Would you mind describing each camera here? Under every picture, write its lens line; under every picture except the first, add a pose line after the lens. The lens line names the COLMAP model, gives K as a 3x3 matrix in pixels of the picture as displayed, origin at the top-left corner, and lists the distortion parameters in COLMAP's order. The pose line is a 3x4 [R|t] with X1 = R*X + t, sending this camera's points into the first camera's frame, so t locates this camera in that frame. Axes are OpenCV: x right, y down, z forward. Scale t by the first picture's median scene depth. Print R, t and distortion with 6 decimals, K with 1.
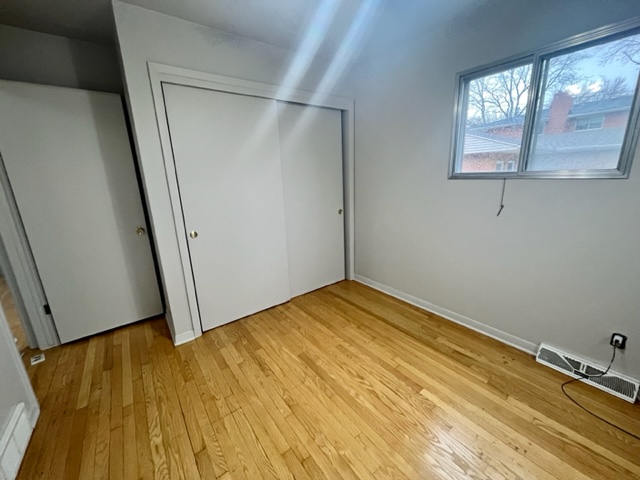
lens RADIAL K [[256.8, 0, 321.2], [0, 256.8, 240.5], [0, 0, 1]] dist [-0.000486, -0.000185]
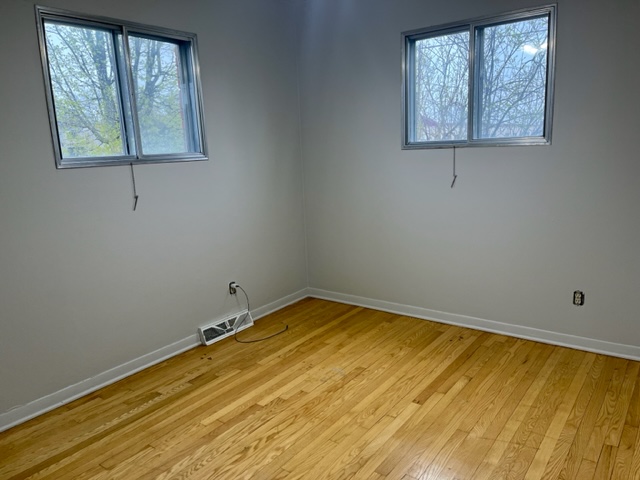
lens RADIAL K [[491.3, 0, 320.4], [0, 491.3, 240.9], [0, 0, 1]] dist [0.016857, 0.002019]
pose [[-0.276287, -0.146693, 0.949814, -1.046090], [0.282248, 0.932319, 0.226093, -0.211222], [-0.918695, 0.330550, -0.216184, 0.922799]]
